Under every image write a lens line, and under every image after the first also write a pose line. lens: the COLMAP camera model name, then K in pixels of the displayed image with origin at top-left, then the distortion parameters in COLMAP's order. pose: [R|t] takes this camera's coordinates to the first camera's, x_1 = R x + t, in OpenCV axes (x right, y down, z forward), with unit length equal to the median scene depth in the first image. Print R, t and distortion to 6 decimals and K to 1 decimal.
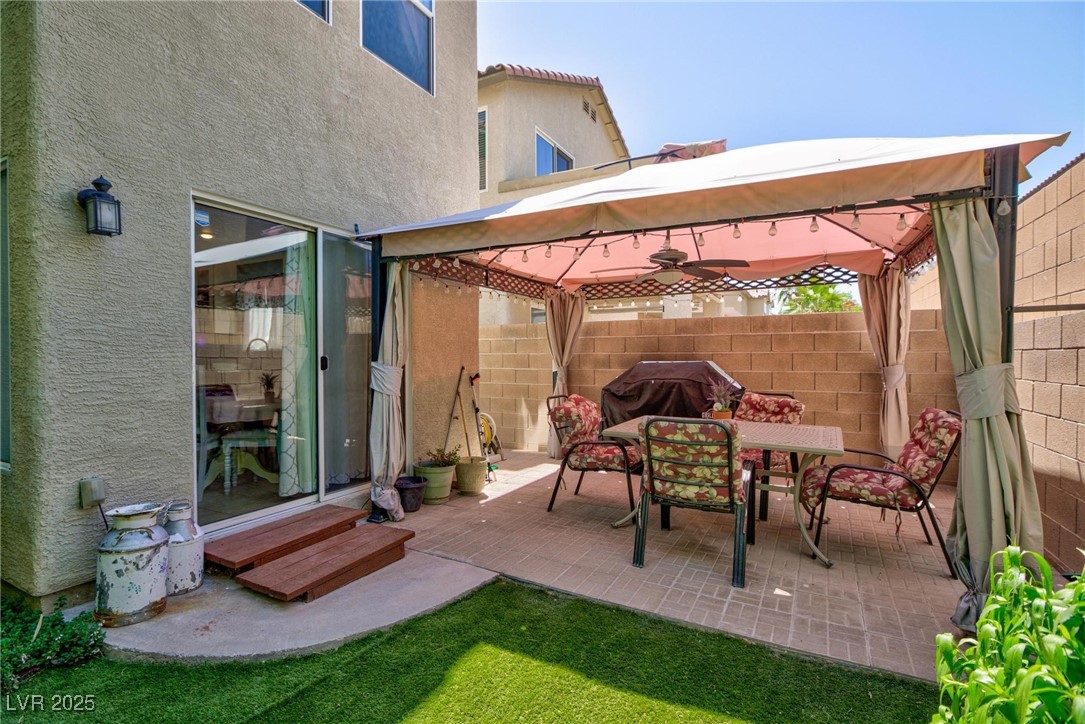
lens RADIAL K [[515.5, 0, 542.5], [0, 515.5, 362.0], [0, 0, 1]] dist [-0.001440, -0.000068]
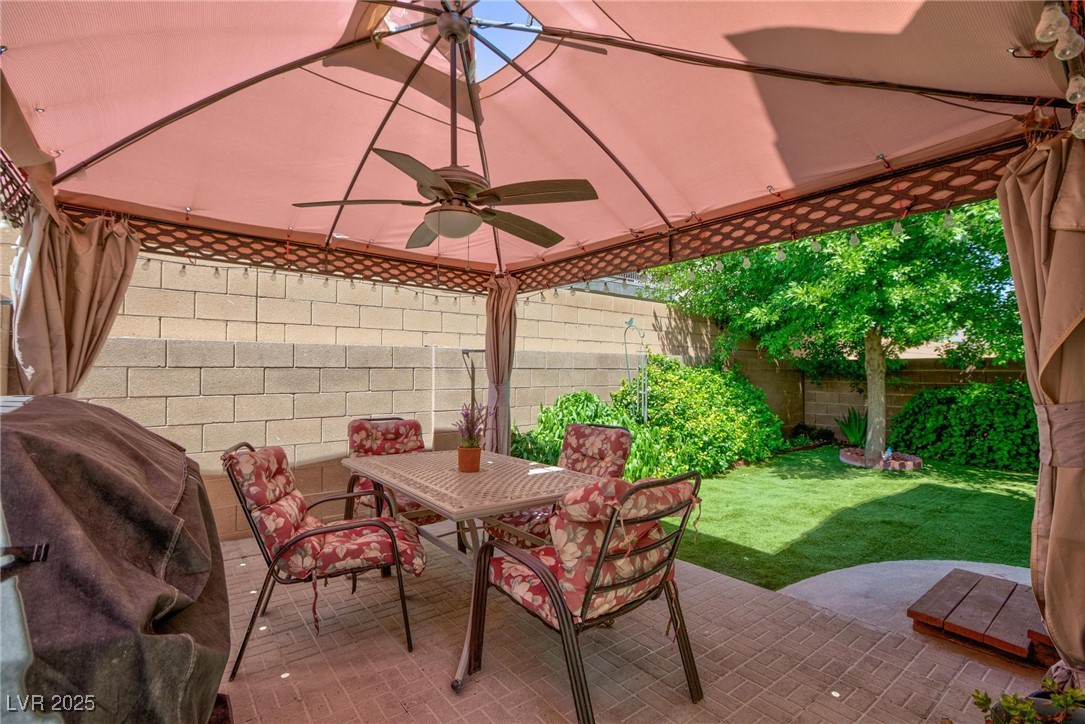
lens RADIAL K [[497.6, 0, 537.8], [0, 497.6, 362.4], [0, 0, 1]] dist [-0.002486, 0.000142]
pose [[-0.916227, 0.005908, 0.400616, -0.054011], [0.004754, 0.999981, -0.003873, -0.036195], [-0.400631, -0.001644, -0.916238, 2.187651]]
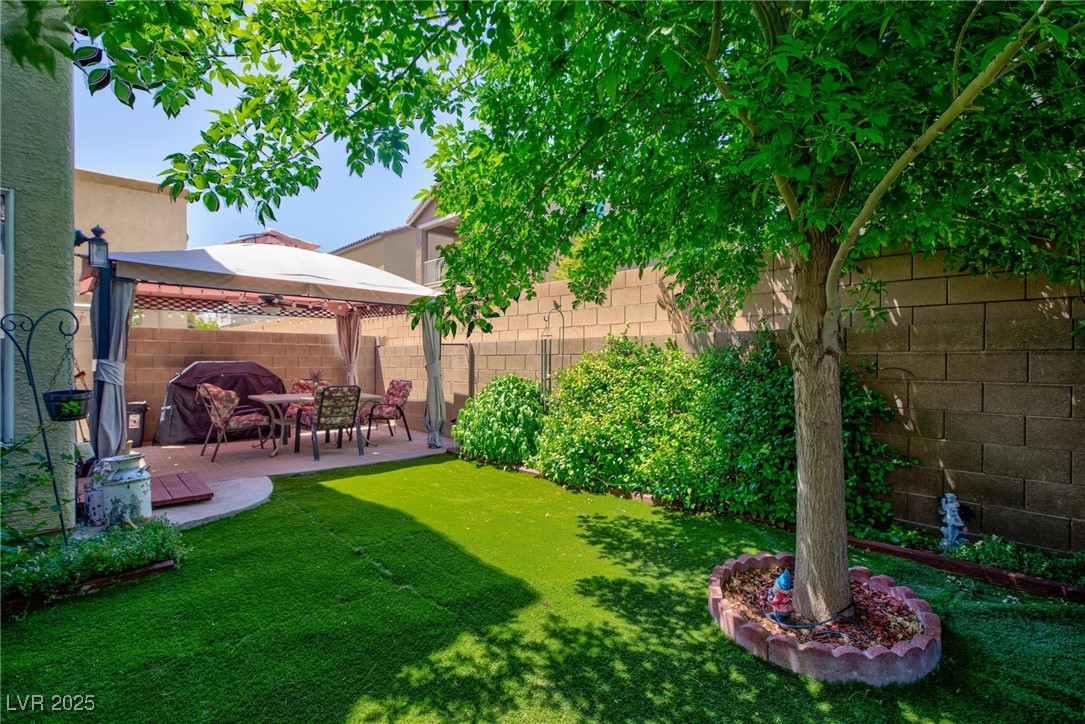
lens RADIAL K [[497.6, 0, 537.8], [0, 497.6, 362.4], [0, 0, 1]] dist [-0.002486, 0.000142]
pose [[0.324669, 0.000925, 0.945827, -1.508448], [0.006650, 0.999973, -0.003261, 0.025260], [-0.945804, 0.007349, 0.324654, -0.496689]]
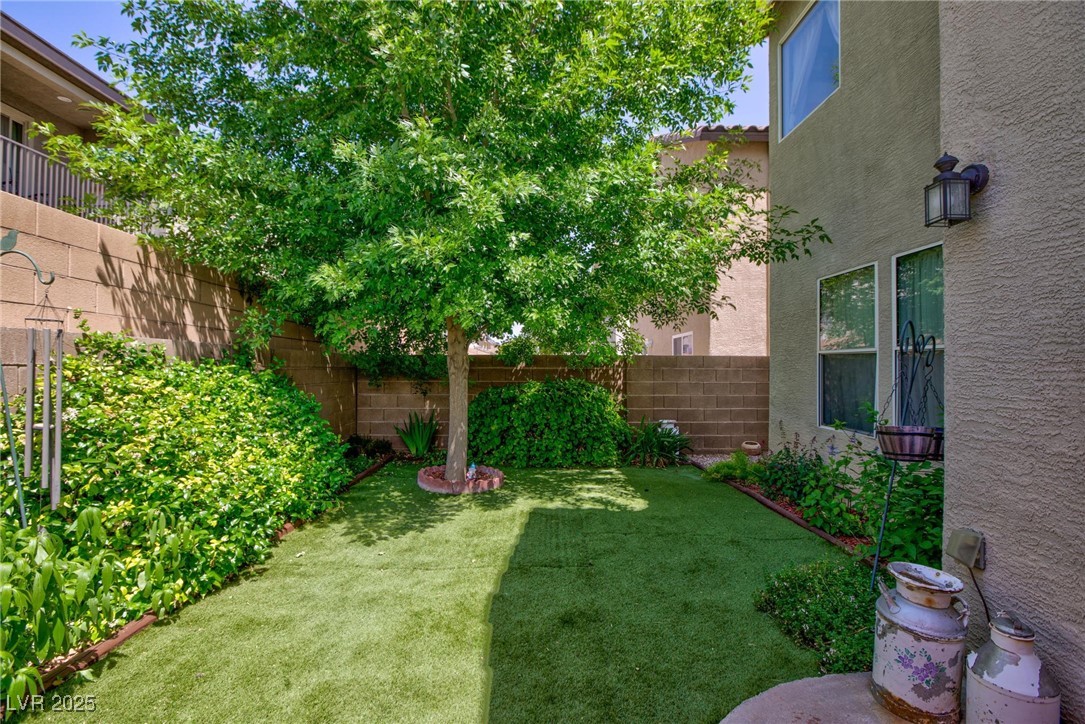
lens RADIAL K [[497.6, 0, 537.8], [0, 497.6, 362.4], [0, 0, 1]] dist [-0.002486, 0.000142]
pose [[-0.879916, -0.005746, -0.475095, 0.061556], [-0.006923, 0.999976, 0.000726, -0.024732], [0.475079, 0.003928, -0.879934, 1.175435]]
